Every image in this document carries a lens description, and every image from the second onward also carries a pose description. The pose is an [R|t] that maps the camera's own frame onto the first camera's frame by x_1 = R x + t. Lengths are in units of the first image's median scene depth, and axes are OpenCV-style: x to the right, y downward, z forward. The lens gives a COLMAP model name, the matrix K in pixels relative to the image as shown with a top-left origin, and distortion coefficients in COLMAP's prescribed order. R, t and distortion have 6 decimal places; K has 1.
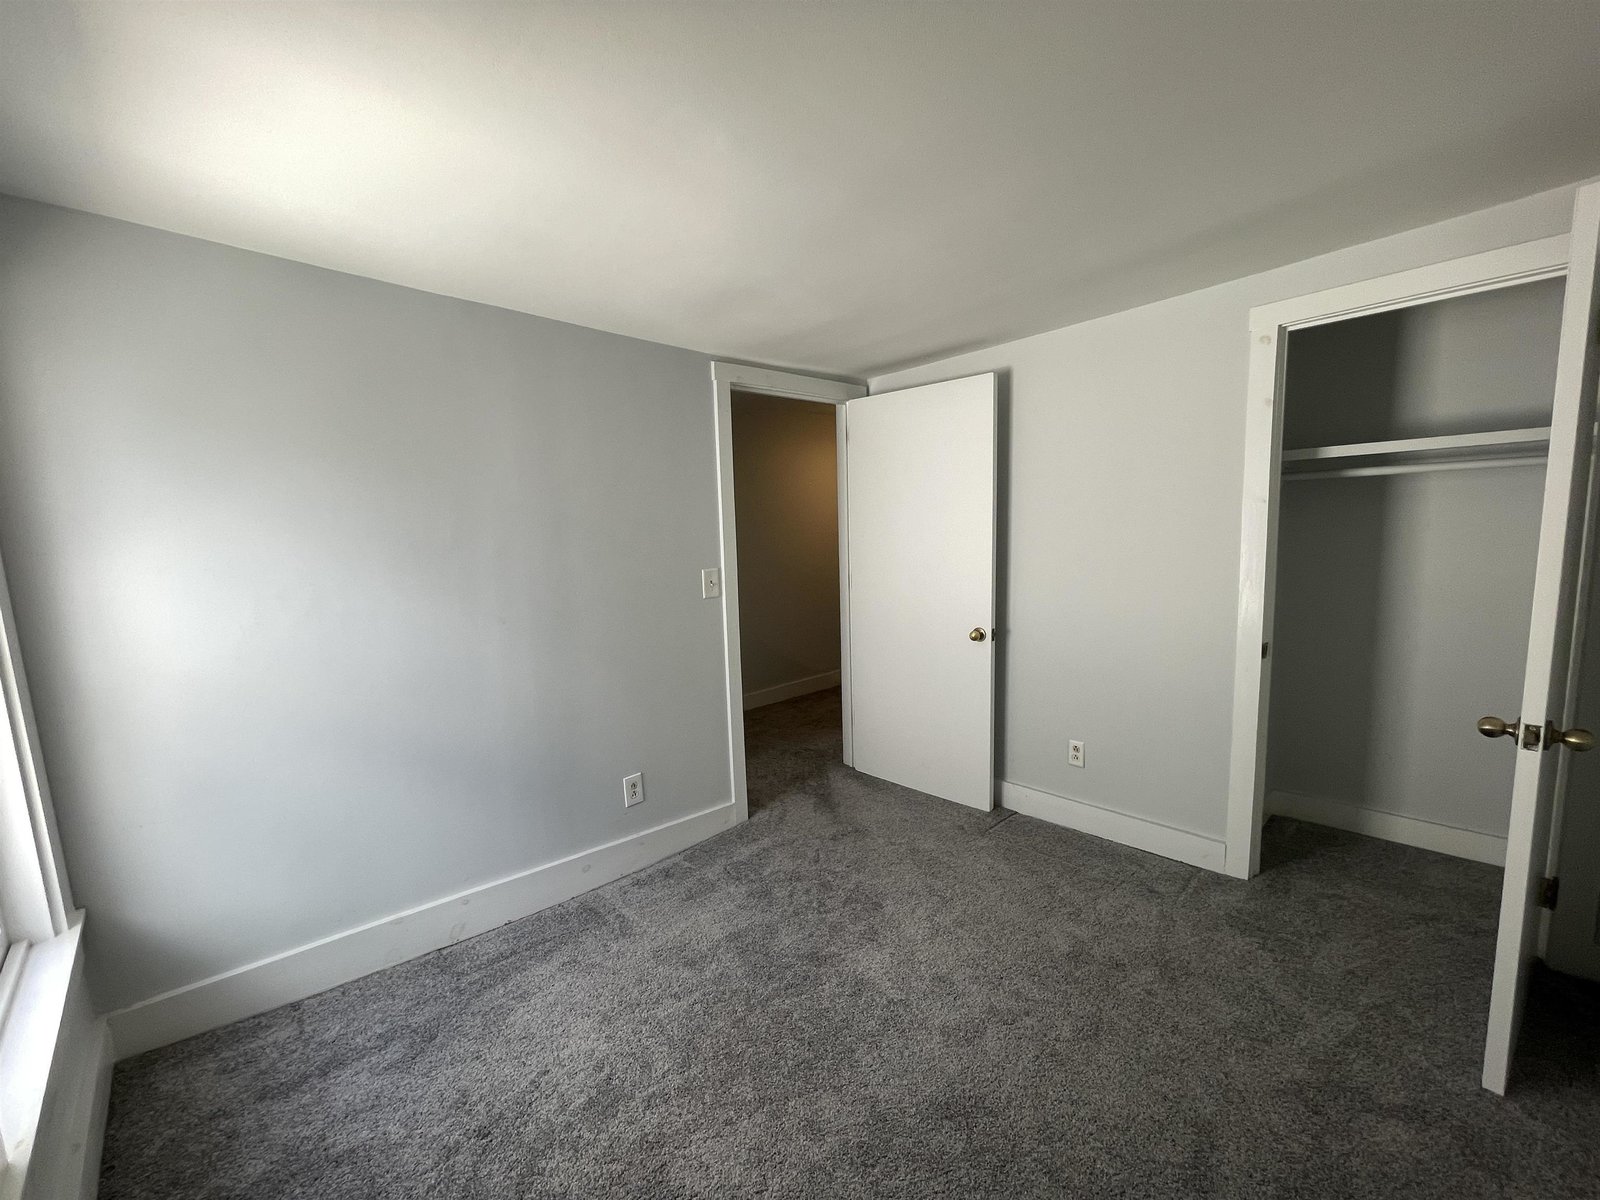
lens RADIAL K [[649.0, 0, 795.0], [0, 649.0, 603.2], [0, 0, 1]] dist [0.000472, -0.000671]
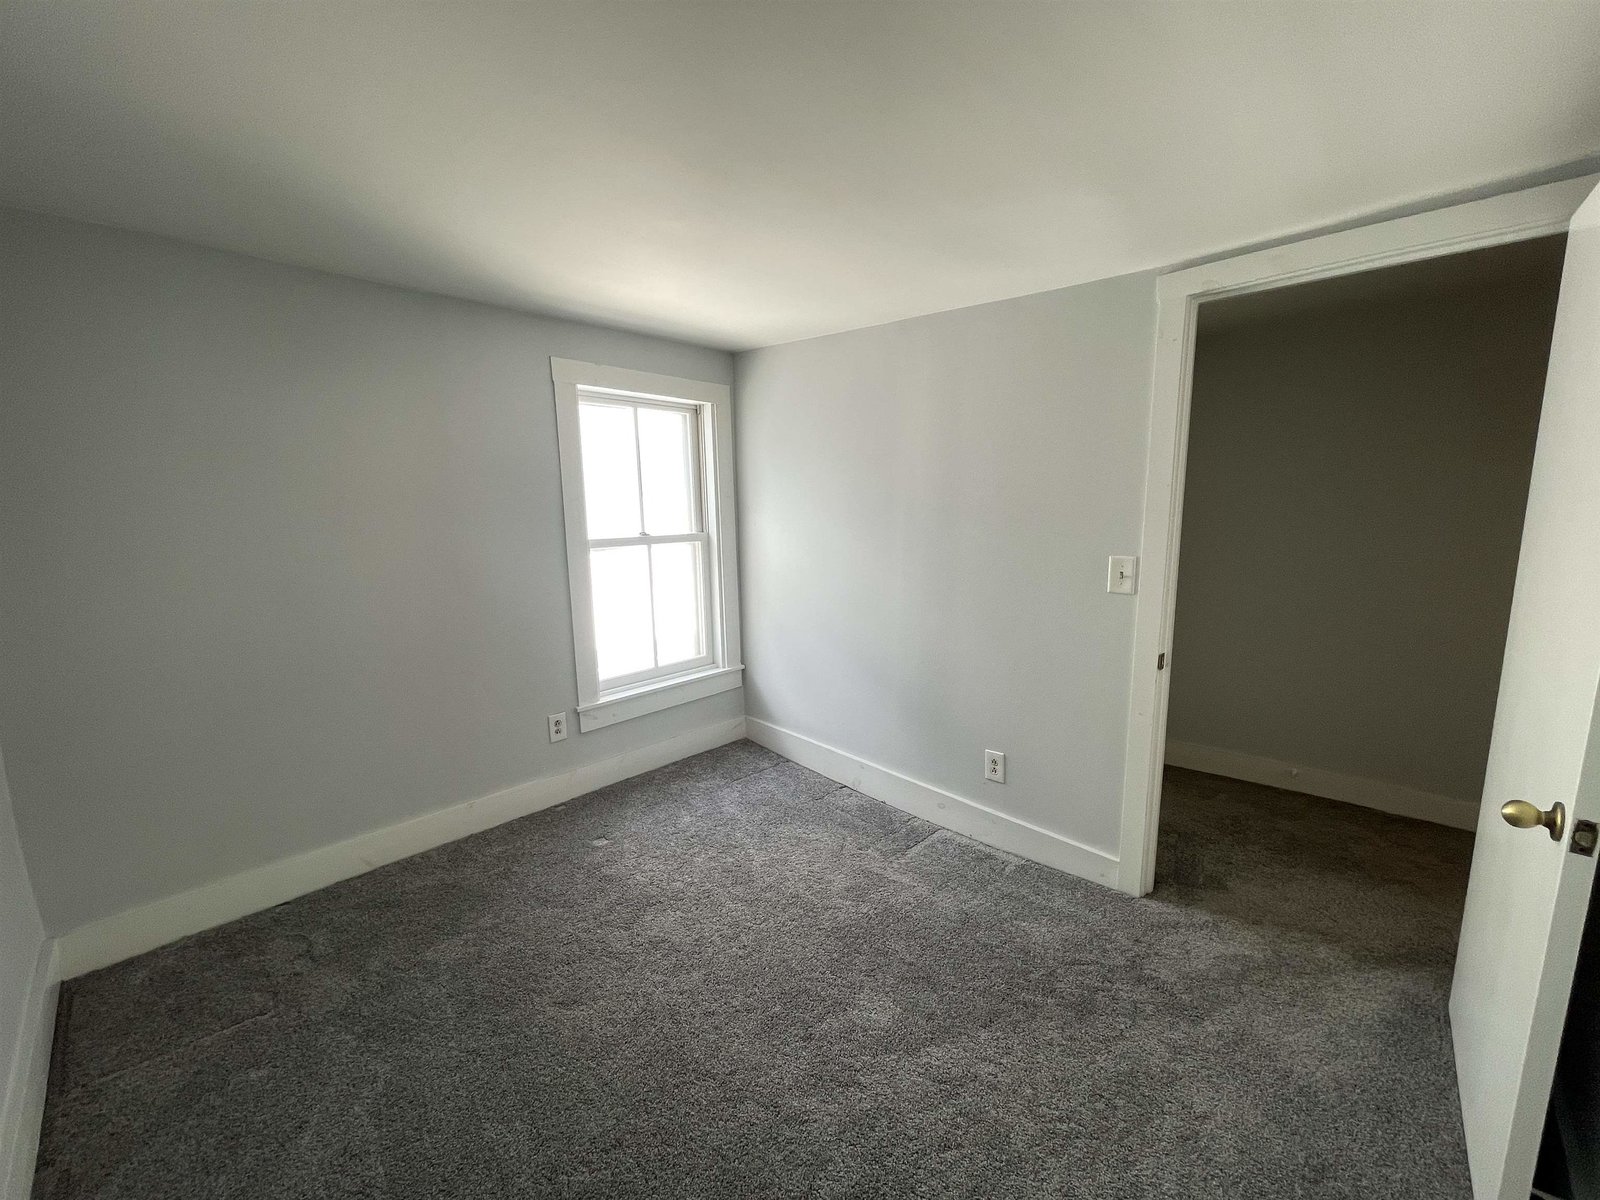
lens RADIAL K [[649.0, 0, 795.0], [0, 649.0, 603.2], [0, 0, 1]] dist [0.000472, -0.000671]
pose [[0.044323, 0.186028, -0.981544, 0.661125], [-0.104097, 0.978021, 0.180660, -0.103543], [0.993579, 0.094168, 0.062714, 0.604832]]
